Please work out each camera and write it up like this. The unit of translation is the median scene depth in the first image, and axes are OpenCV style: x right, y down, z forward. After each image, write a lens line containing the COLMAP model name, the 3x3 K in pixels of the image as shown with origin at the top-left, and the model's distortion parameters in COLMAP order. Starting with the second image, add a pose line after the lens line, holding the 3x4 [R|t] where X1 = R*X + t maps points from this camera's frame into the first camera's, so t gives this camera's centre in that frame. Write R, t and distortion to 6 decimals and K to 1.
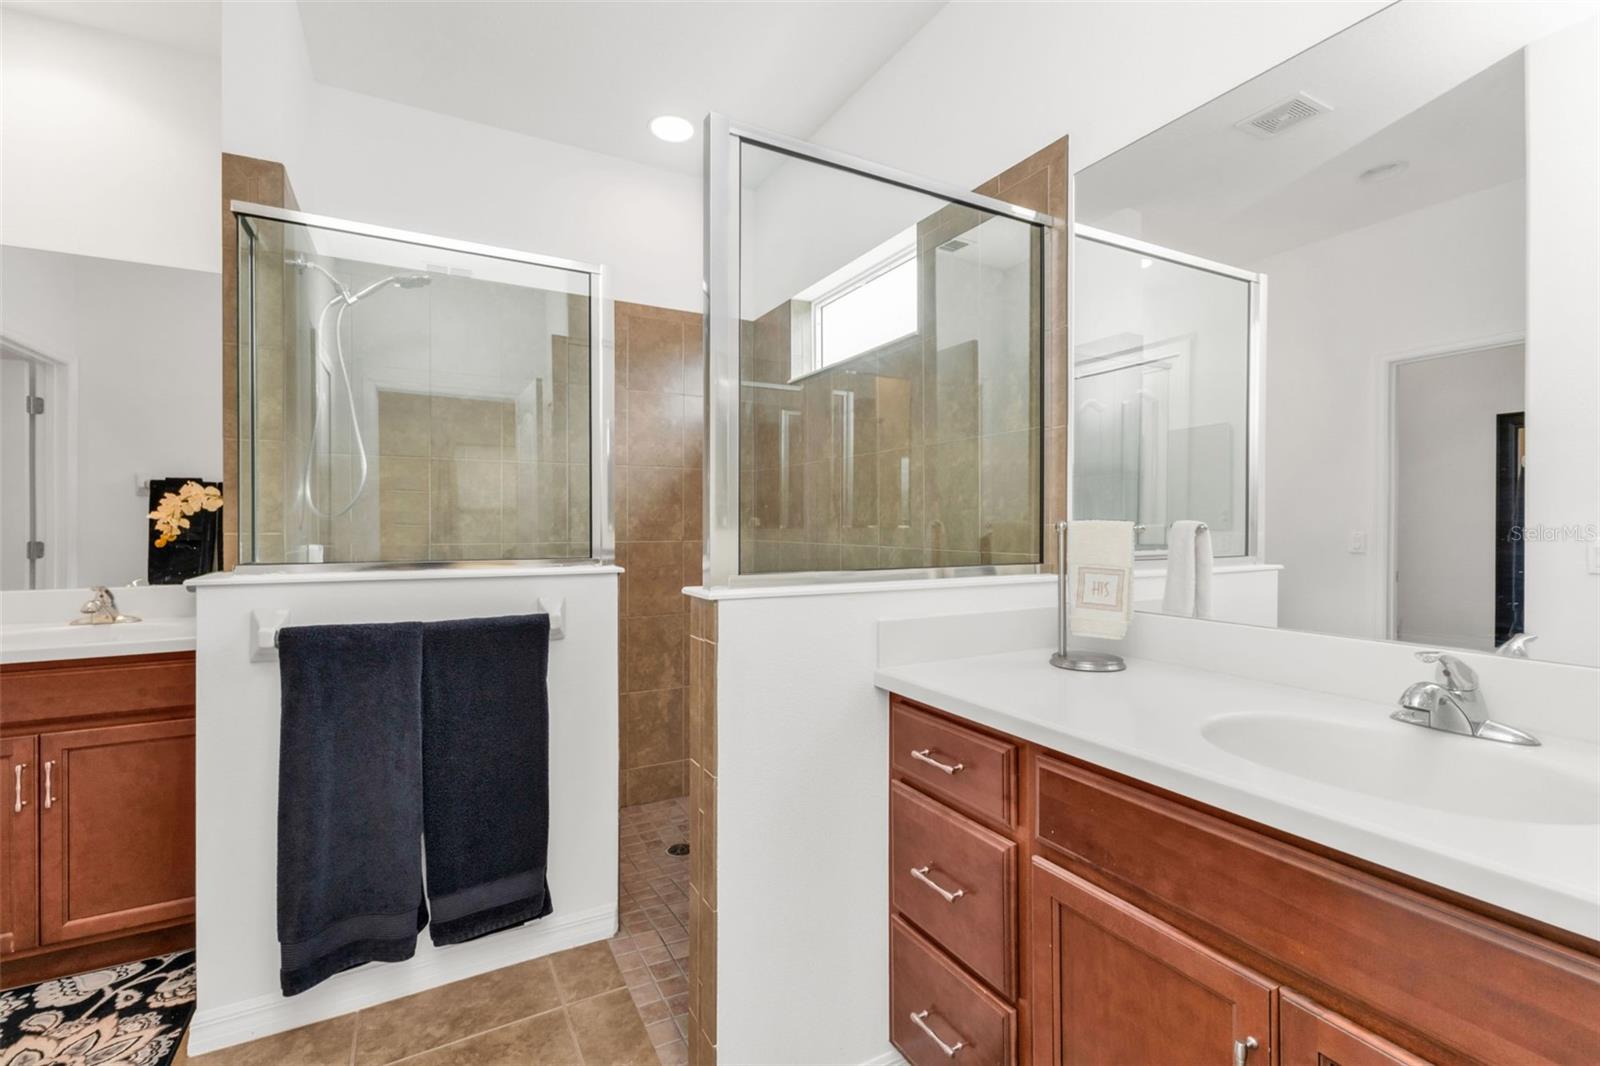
lens RADIAL K [[705.9, 0, 807.1], [0, 705.9, 523.9], [0, 0, 1]] dist [0.003093, 0.000499]
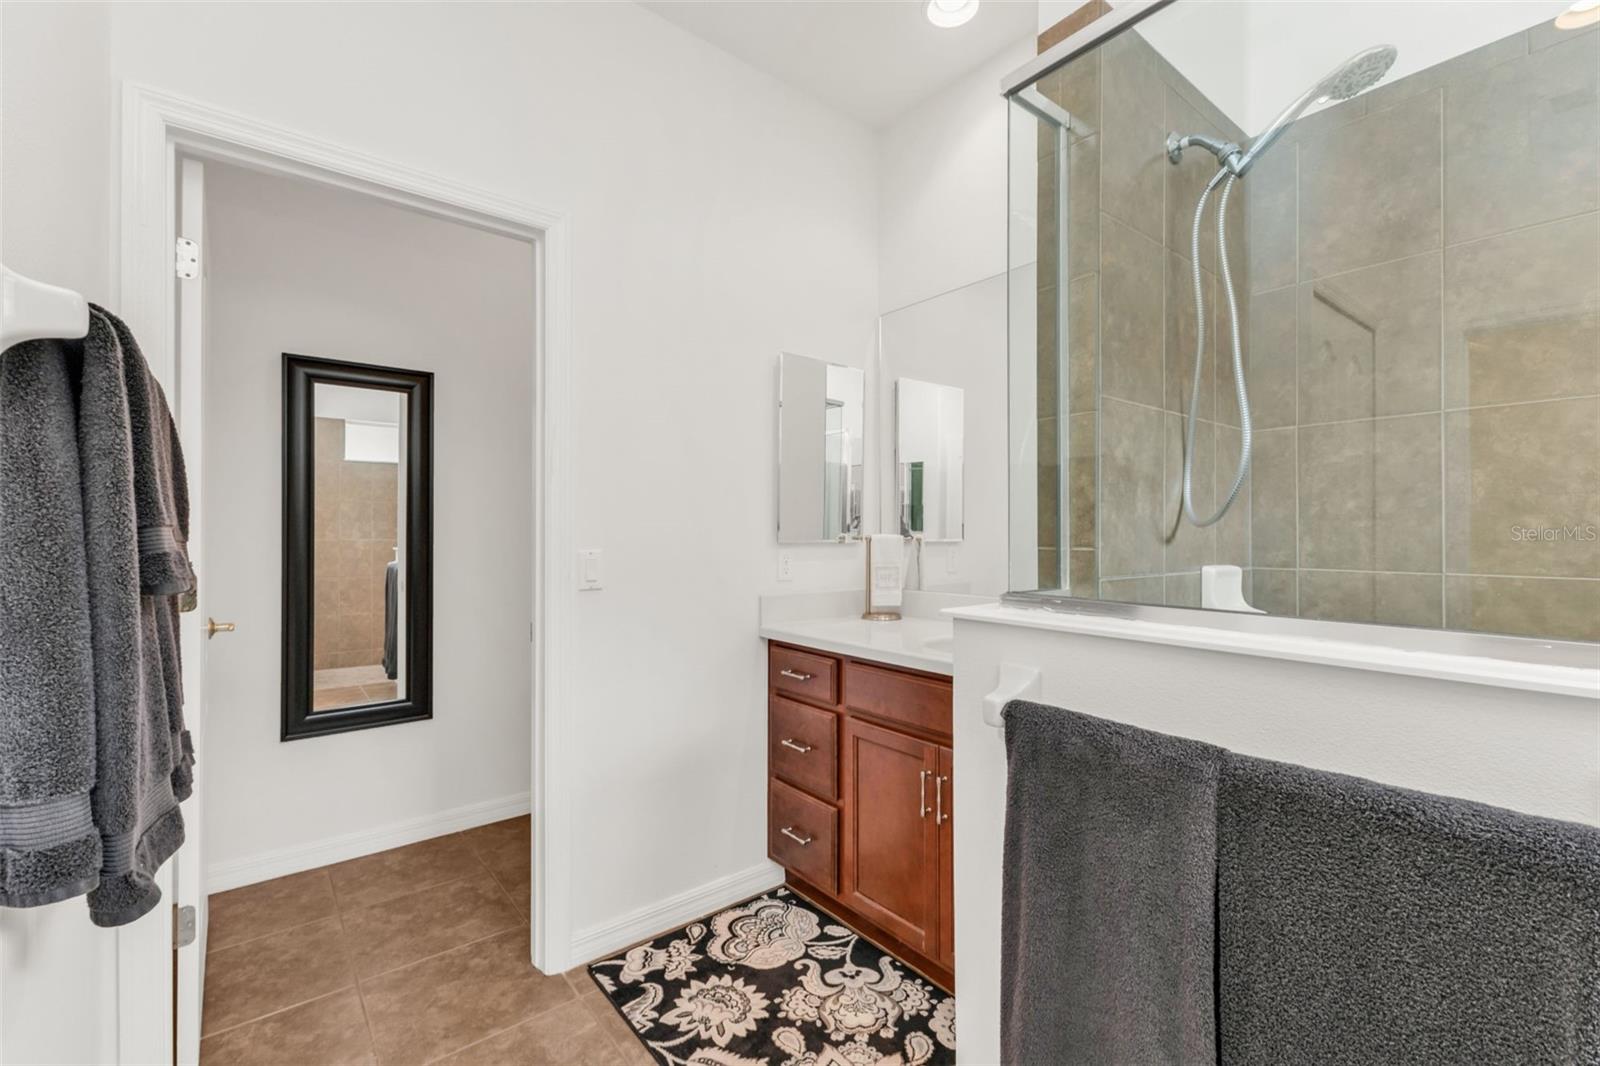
lens RADIAL K [[705.9, 0, 807.1], [0, 705.9, 523.9], [0, 0, 1]] dist [0.003093, 0.000499]
pose [[0.162302, -0.008718, -0.986703, -0.128056], [-0.001409, 0.999958, -0.009067, -0.004188], [0.986740, 0.002862, 0.162283, 0.625887]]
